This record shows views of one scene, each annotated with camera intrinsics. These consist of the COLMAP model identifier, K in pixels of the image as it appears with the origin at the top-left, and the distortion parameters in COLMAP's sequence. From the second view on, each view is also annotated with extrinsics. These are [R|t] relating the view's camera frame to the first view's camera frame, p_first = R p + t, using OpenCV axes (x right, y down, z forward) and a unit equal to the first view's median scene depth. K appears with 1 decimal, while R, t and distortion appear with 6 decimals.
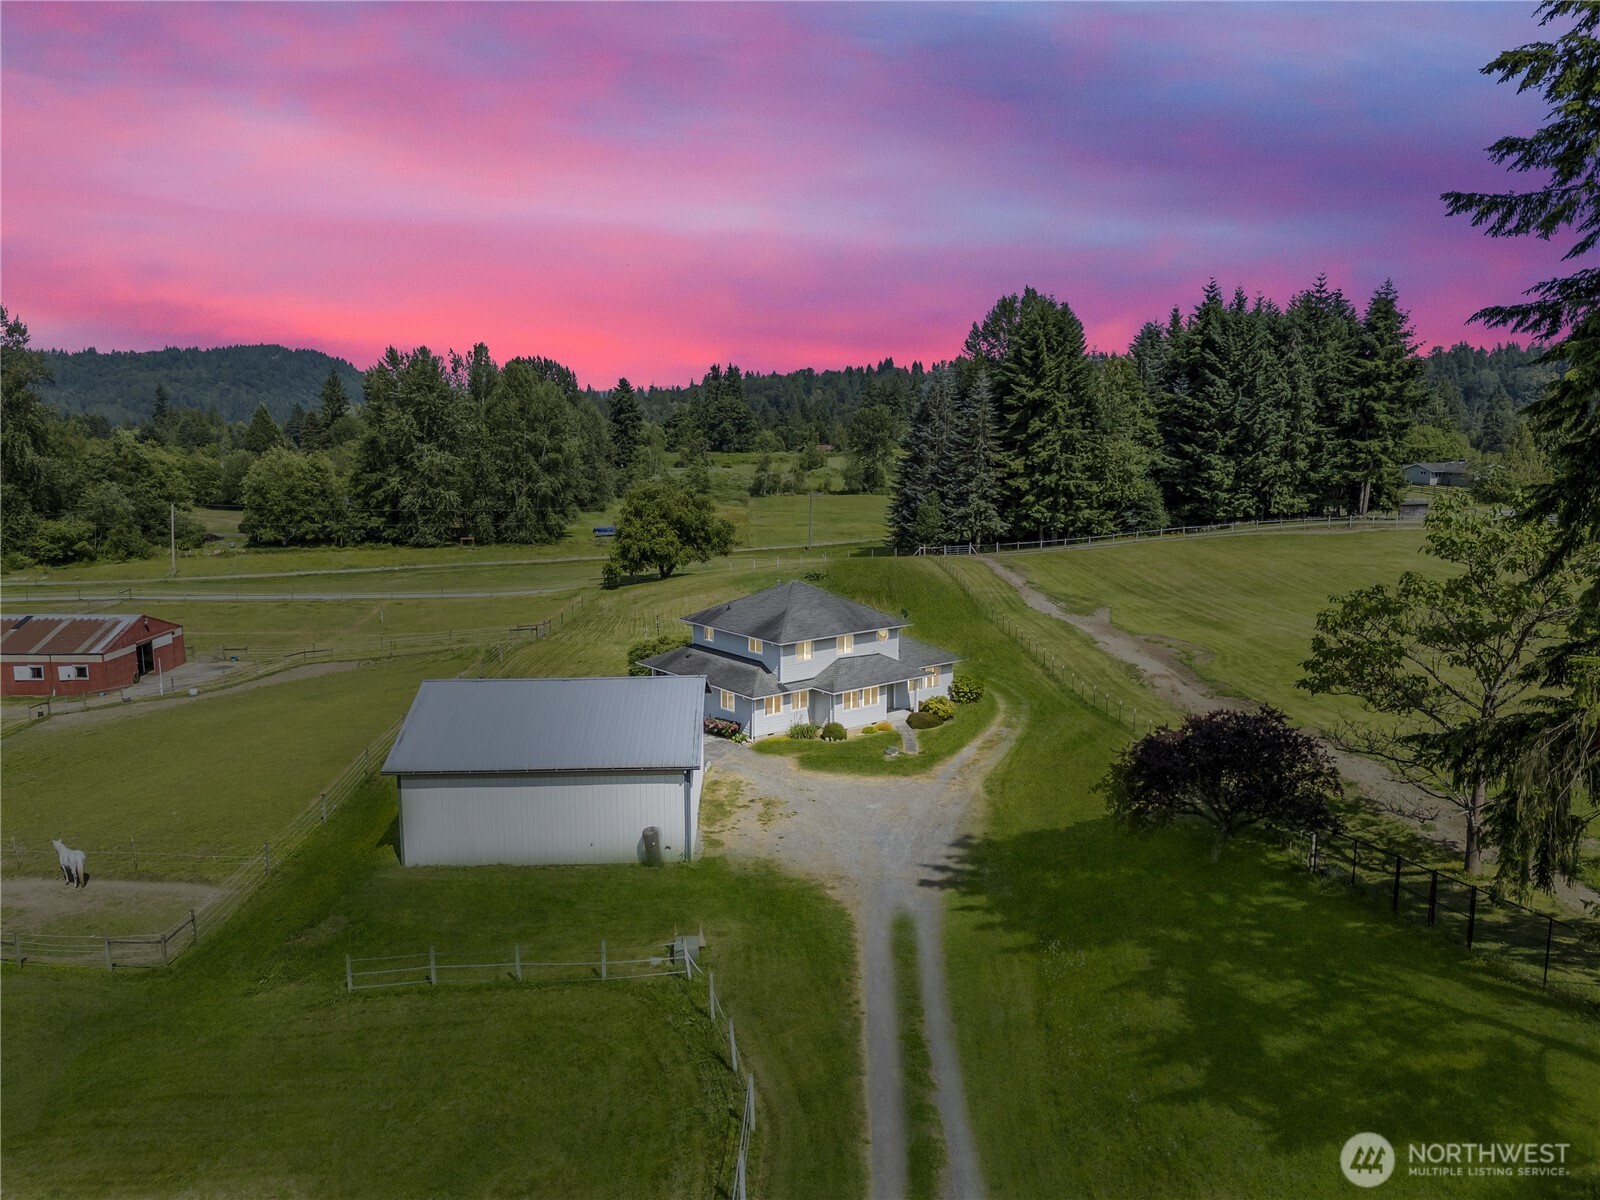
lens RADIAL K [[1166.2, 0, 806.6], [0, 1166.2, 606.8], [0, 0, 1]] dist [0.076242, -0.098161]
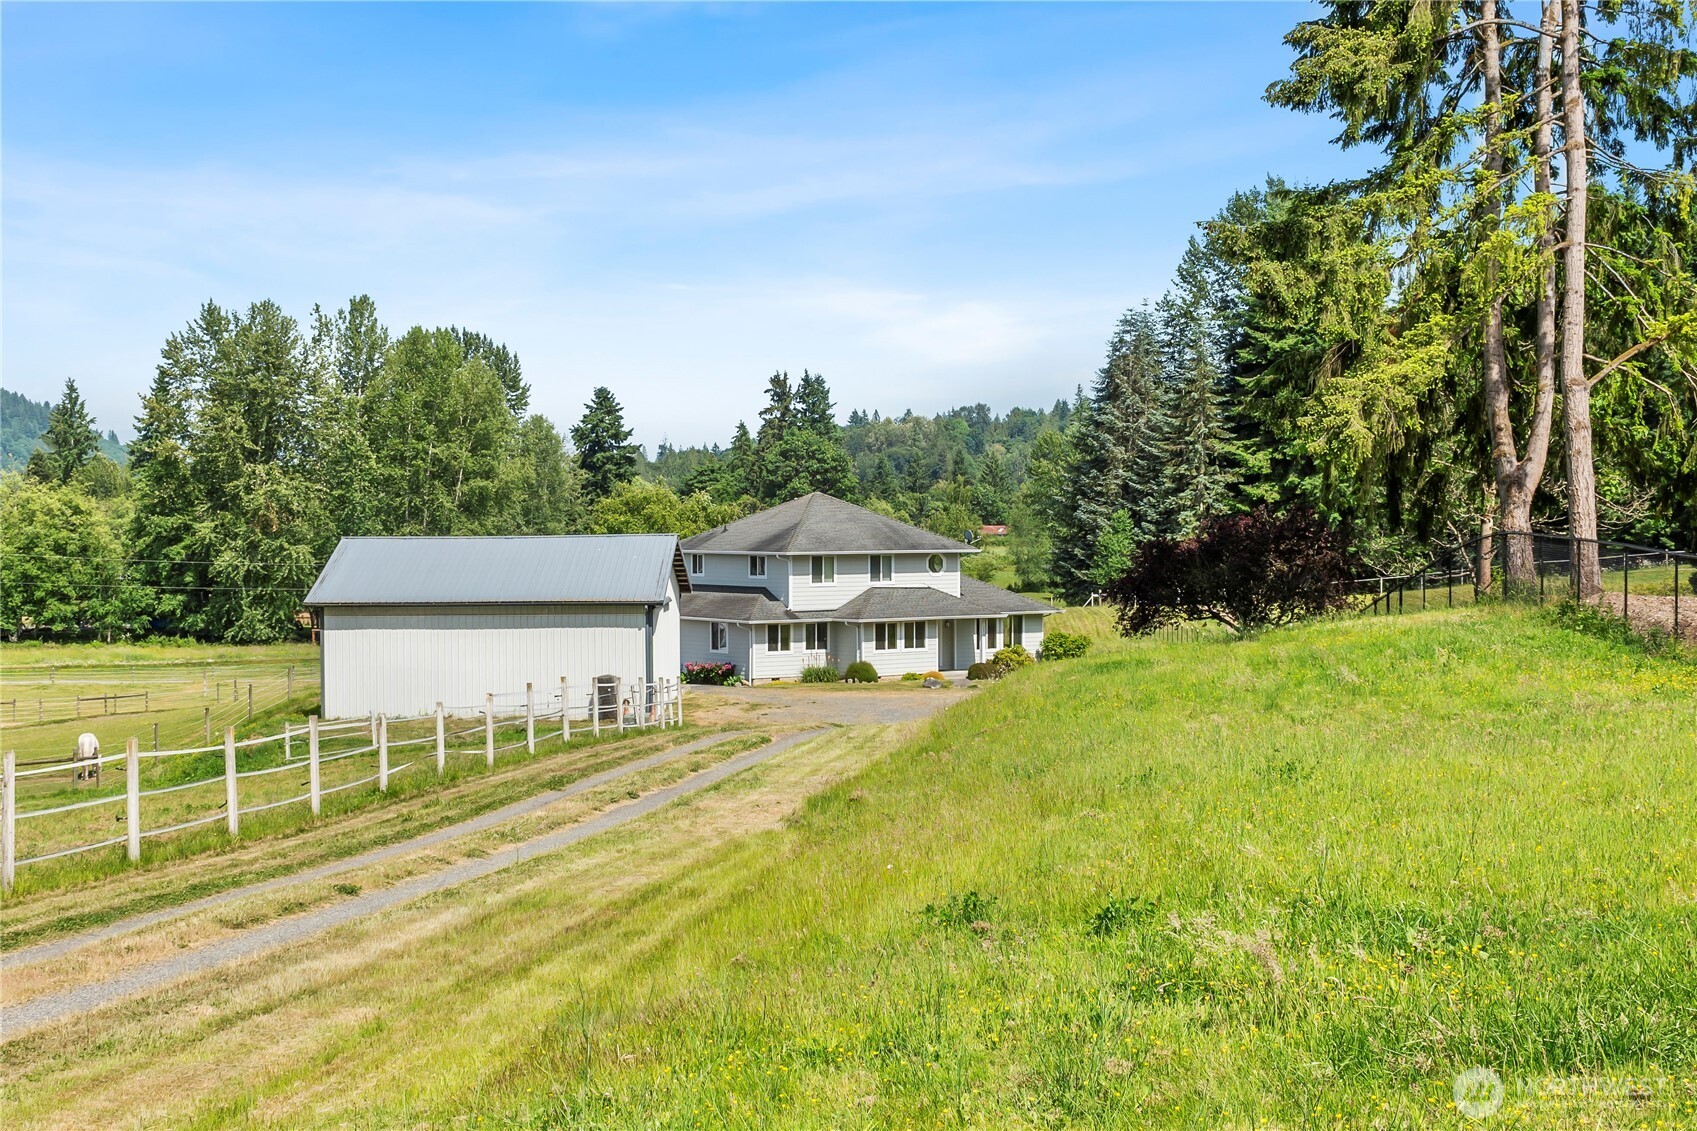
lens RADIAL K [[2476.7, 0, 843.8], [0, 2476.7, 450.0], [0, 0, 1]] dist [-0.004644, -0.053727]
pose [[0.998385, -0.007343, -0.056327, 0.040253], [-0.003338, 0.982313, -0.187218, 0.106004], [0.056705, 0.187103, 0.980702, -0.233953]]
